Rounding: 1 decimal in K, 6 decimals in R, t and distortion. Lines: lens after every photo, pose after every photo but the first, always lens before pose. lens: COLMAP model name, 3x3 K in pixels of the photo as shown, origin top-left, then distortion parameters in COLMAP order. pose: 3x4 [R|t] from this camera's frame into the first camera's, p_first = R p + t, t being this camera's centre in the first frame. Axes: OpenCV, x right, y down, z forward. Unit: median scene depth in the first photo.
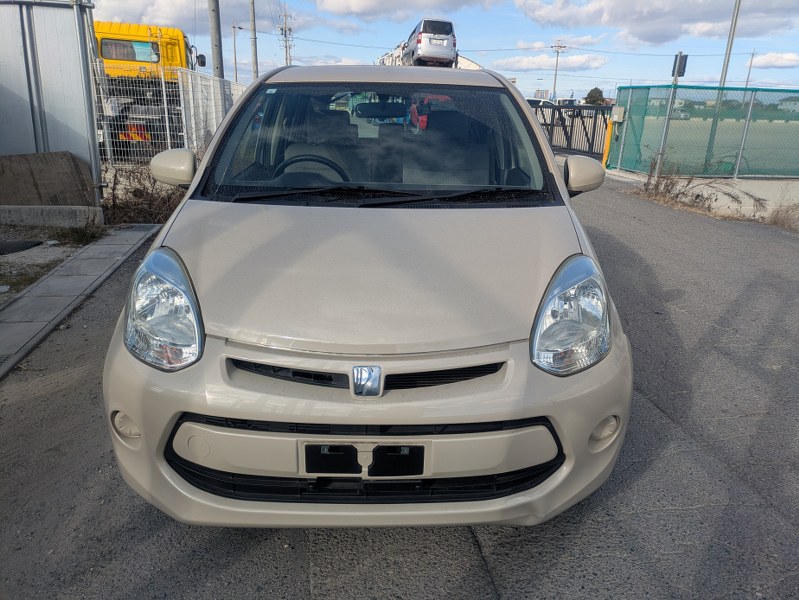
lens RADIAL K [[601.7, 0, 402.3], [0, 601.7, 293.9], [0, 0, 1]] dist [0.035920, -0.020341]
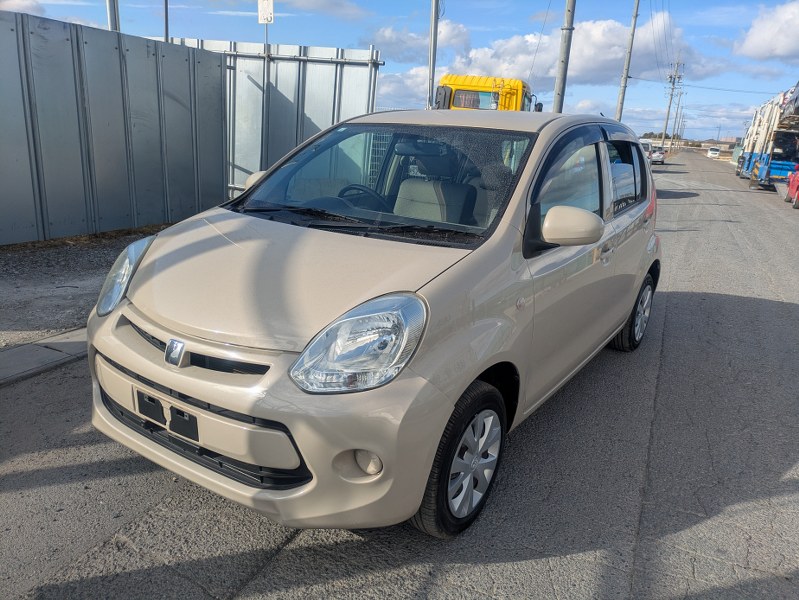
lens RADIAL K [[601.7, 0, 400.9], [0, 601.7, 302.9], [0, 0, 1]] dist [0.035920, -0.020341]
pose [[0.823653, 0.180973, -0.537443, 0.953710], [-0.211727, 0.977318, 0.004612, -0.057264], [0.526087, 0.109992, 0.843288, 0.178372]]
